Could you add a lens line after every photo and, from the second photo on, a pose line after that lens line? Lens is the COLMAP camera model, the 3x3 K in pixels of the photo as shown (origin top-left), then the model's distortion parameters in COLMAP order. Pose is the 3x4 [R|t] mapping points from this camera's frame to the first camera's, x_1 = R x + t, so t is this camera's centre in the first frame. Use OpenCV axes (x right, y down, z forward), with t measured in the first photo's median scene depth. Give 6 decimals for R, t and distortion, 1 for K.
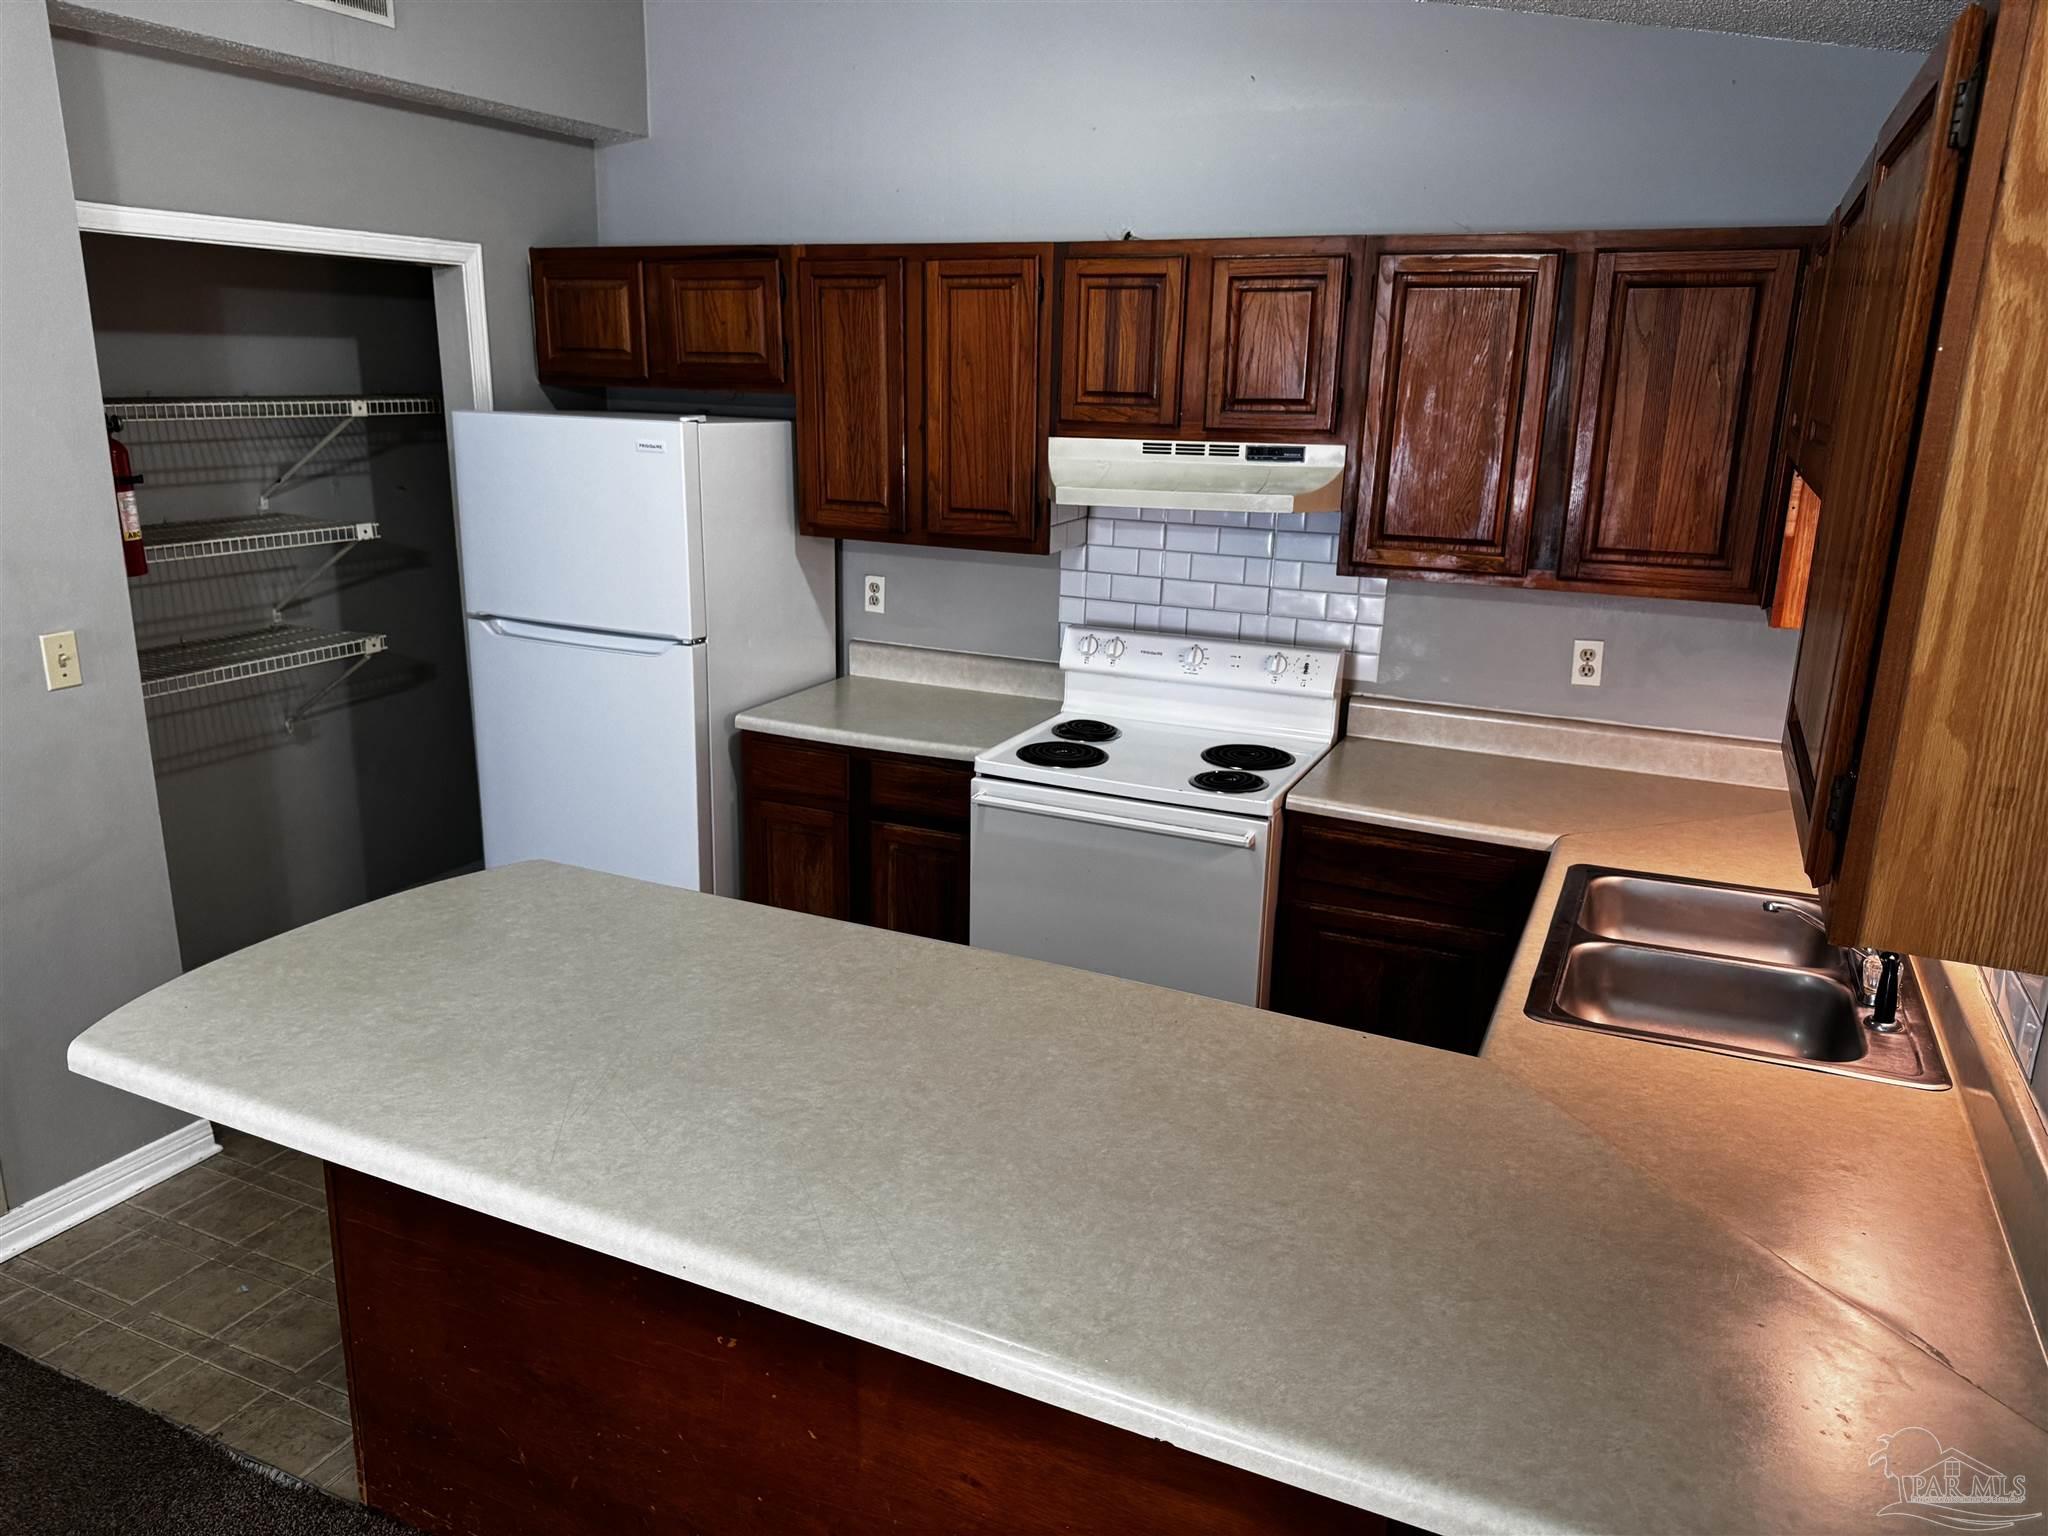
lens RADIAL K [[1429.0, 0, 1024.0], [0, 1429.0, 768.0], [0, 0, 1]] dist [0.168320, -0.342632]
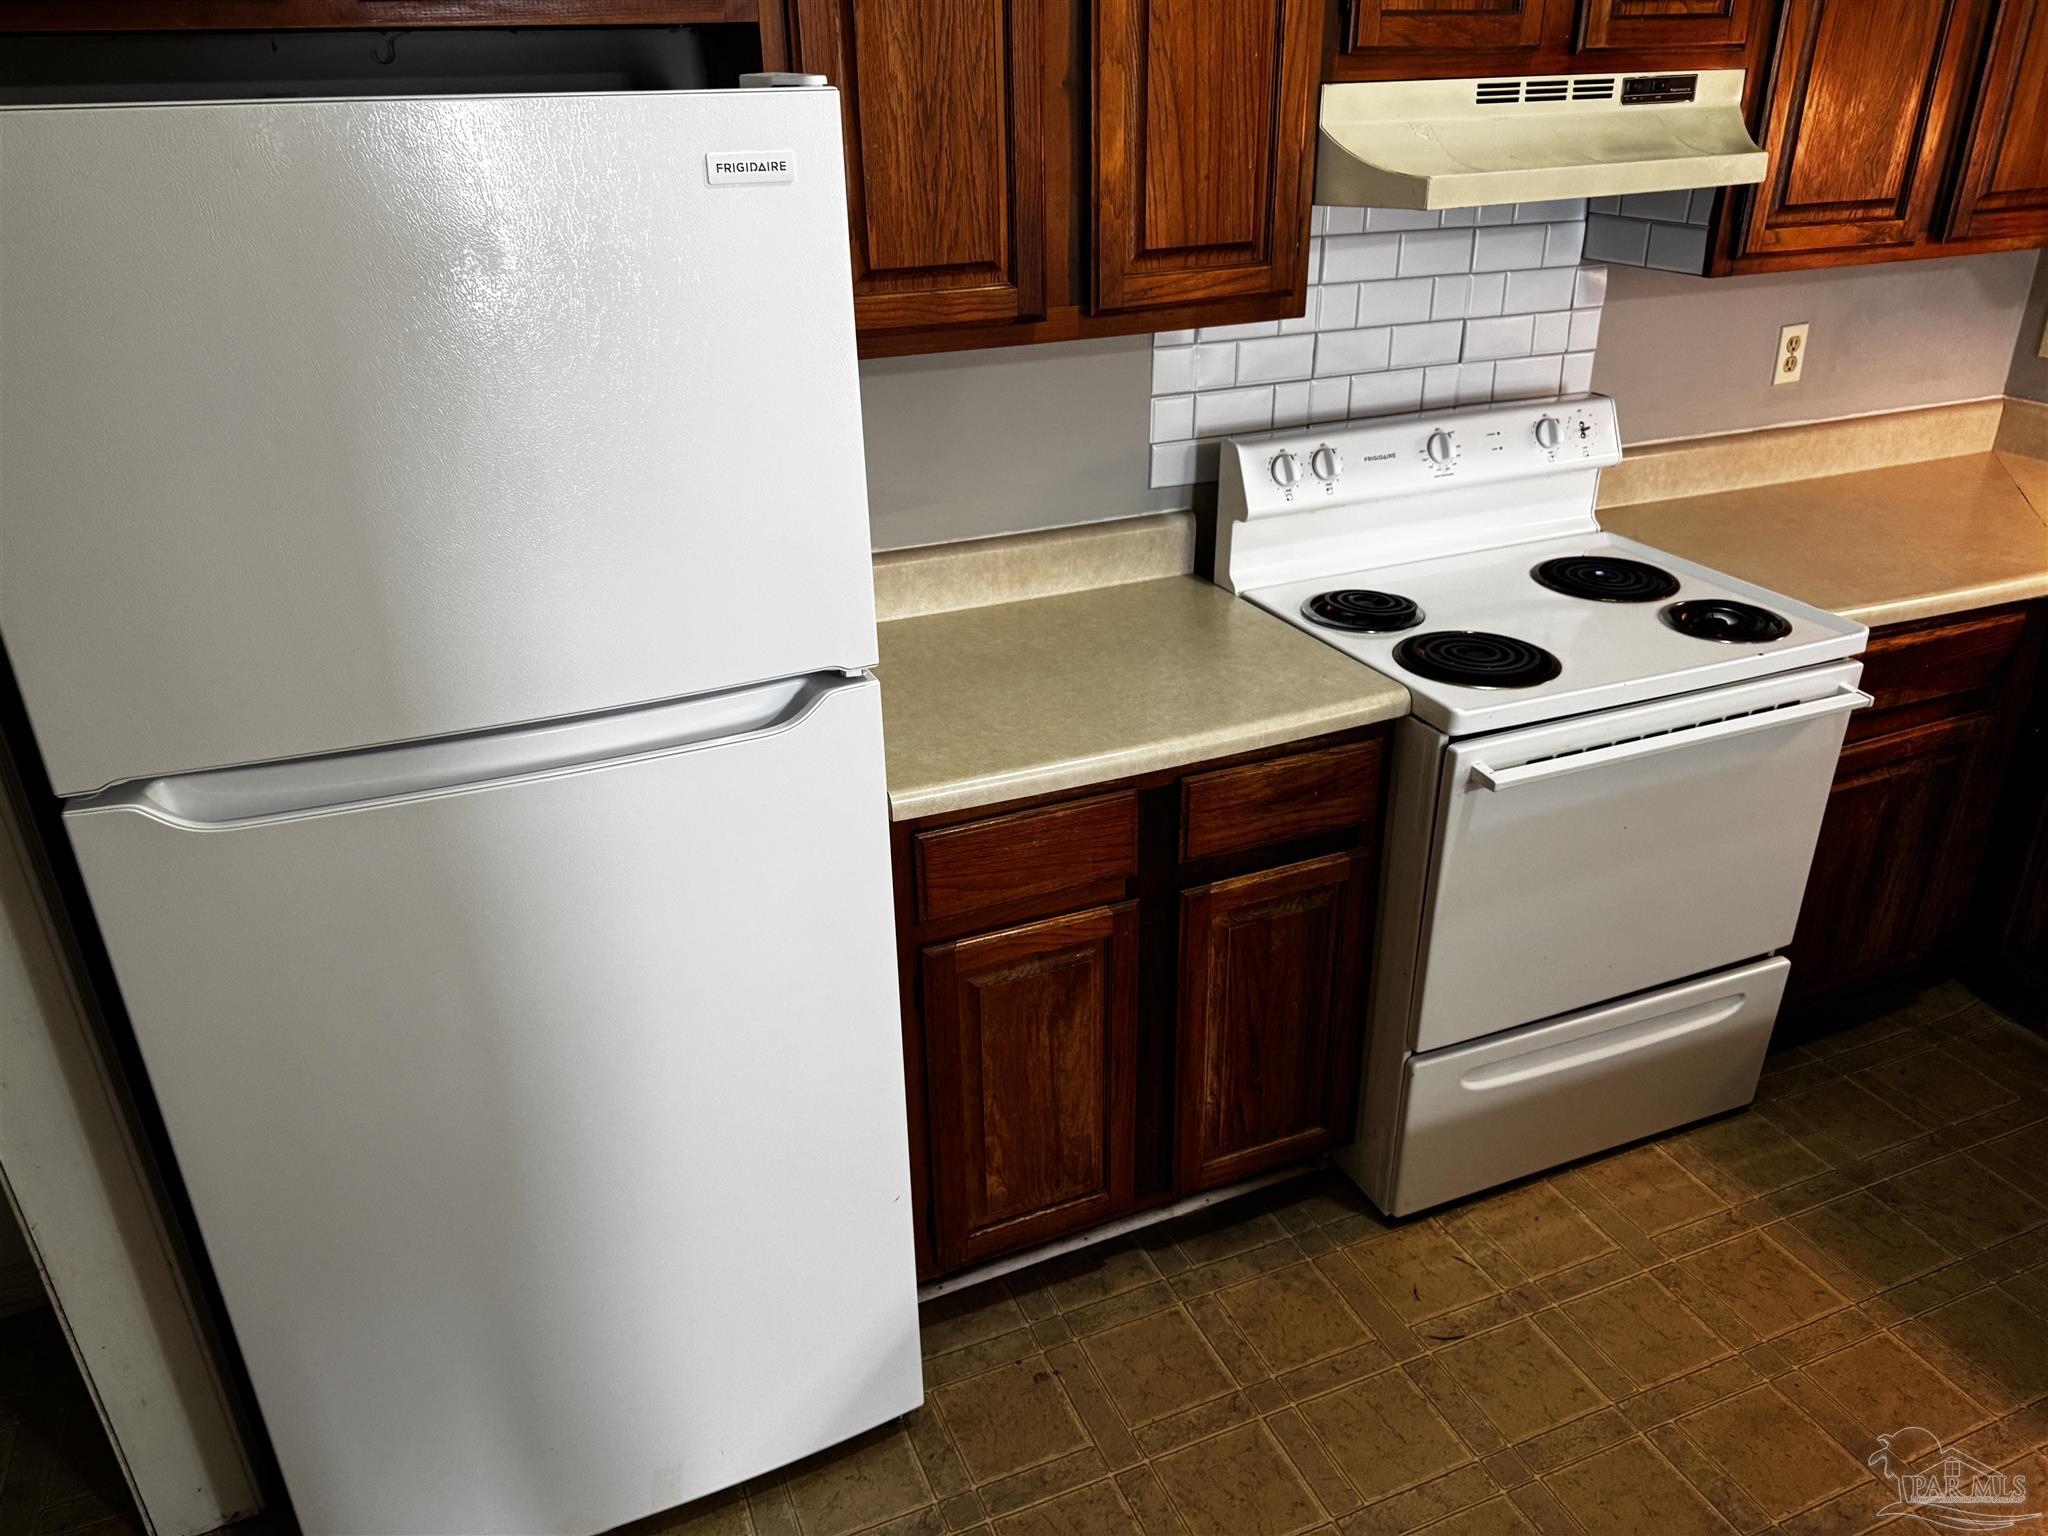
lens RADIAL K [[1461.2, 0, 1018.5], [0, 1461.2, 775.0], [0, 0, 1]] dist [0.056332, -0.086783]
pose [[0.678298, -0.346804, 0.647795, -0.509525], [0.232182, 0.937600, 0.258839, -0.164463], [-0.697139, -0.025164, 0.716494, 0.710642]]
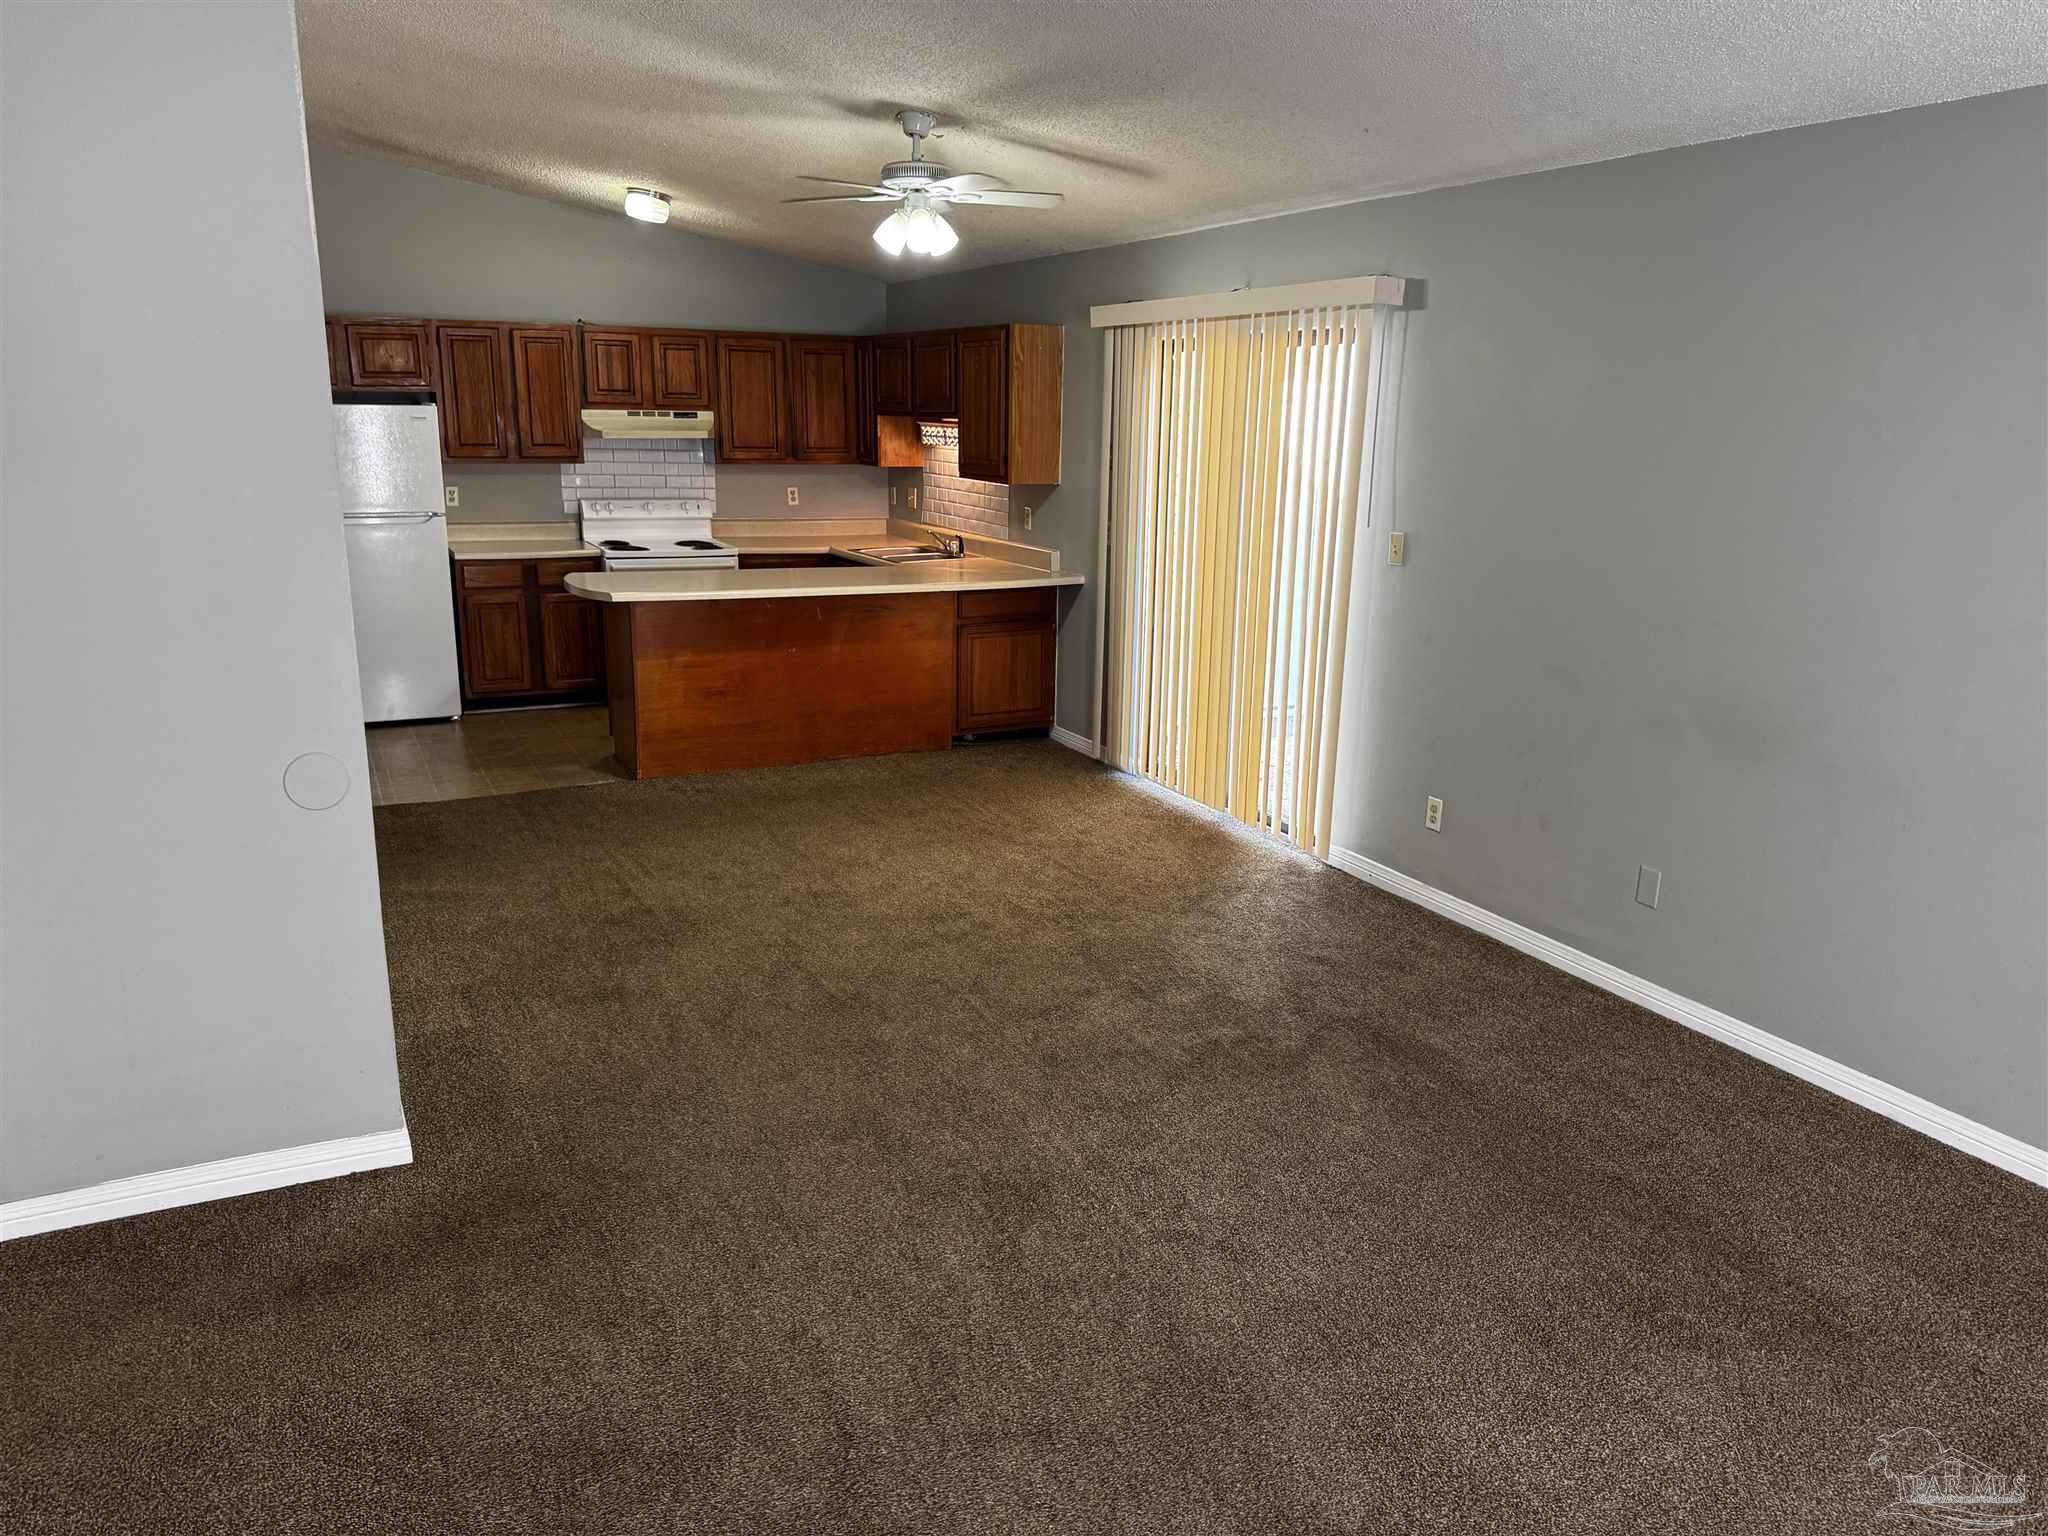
lens RADIAL K [[1429.0, 0, 1024.0], [0, 1429.0, 768.0], [0, 0, 1]] dist [0.168320, -0.342632]
pose [[0.627103, -0.201259, 0.752487, -1.403336], [0.205687, 0.974541, 0.089235, 0.258727], [-0.751289, 0.098817, 0.652534, -0.956391]]
